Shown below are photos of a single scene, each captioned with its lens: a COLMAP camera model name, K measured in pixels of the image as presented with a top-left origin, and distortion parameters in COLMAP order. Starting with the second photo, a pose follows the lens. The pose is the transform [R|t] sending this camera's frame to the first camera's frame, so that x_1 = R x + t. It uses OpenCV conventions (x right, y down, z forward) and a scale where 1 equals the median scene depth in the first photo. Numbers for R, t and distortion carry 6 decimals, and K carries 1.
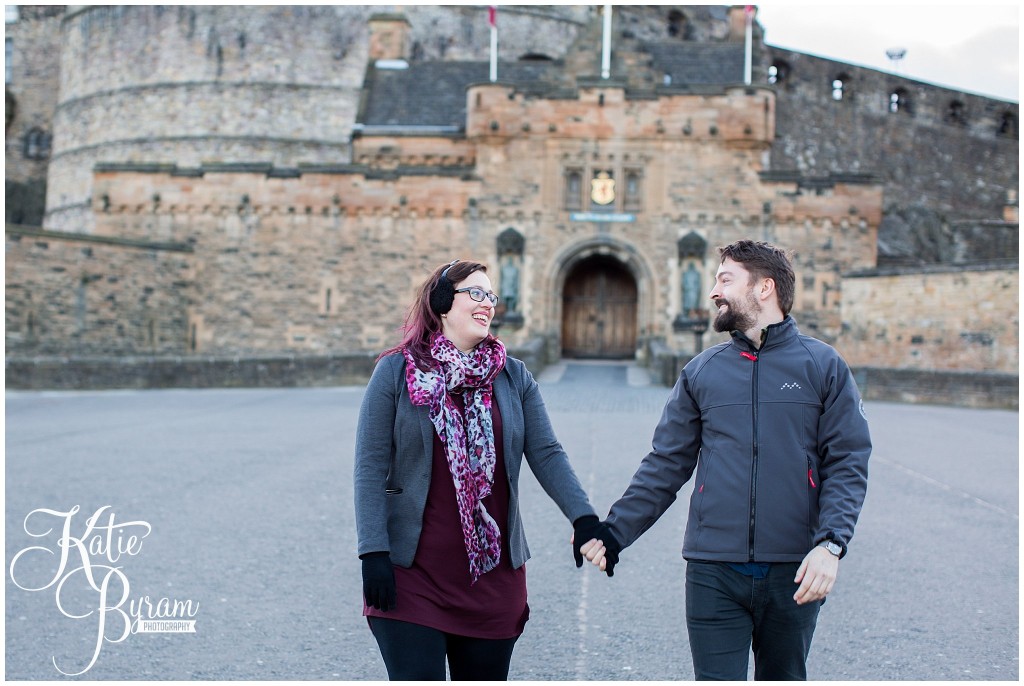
lens RADIAL K [[1791.2, 0, 510.2], [0, 1791.2, 373.4], [0, 0, 1]] dist [-0.208842, 0.867548]
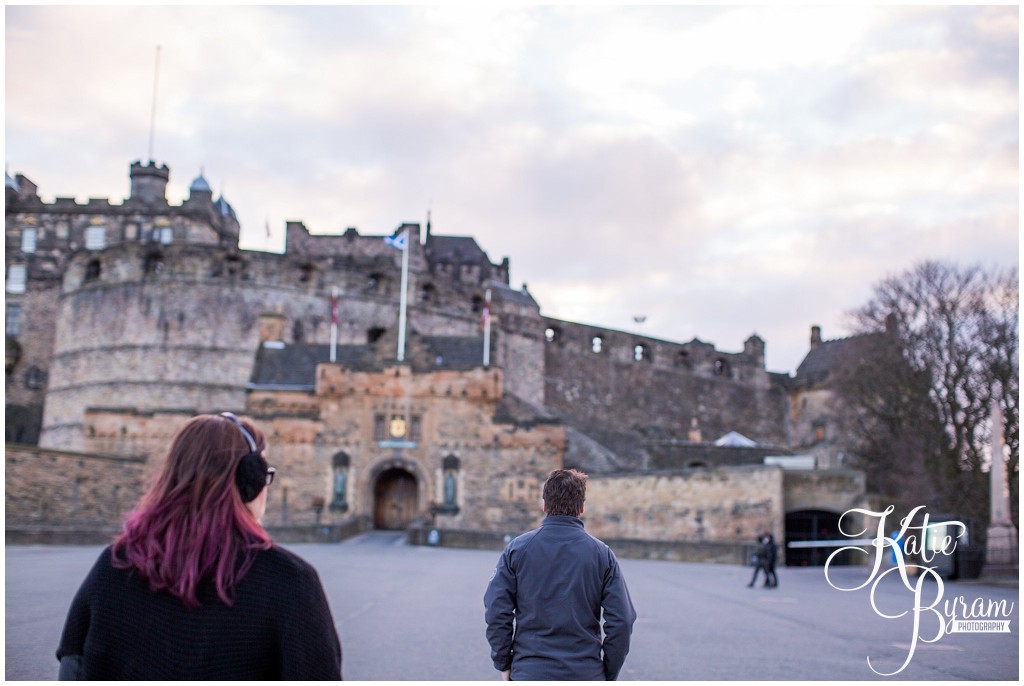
lens RADIAL K [[1456.1, 0, 512.0], [0, 1456.1, 343.0], [0, 0, 1]] dist [-0.137012, 0.155630]
pose [[0.997232, 0.008040, 0.073913, 0.054699], [0.002310, 0.990305, -0.138890, 0.006273], [-0.074313, 0.138676, 0.987546, -0.328471]]
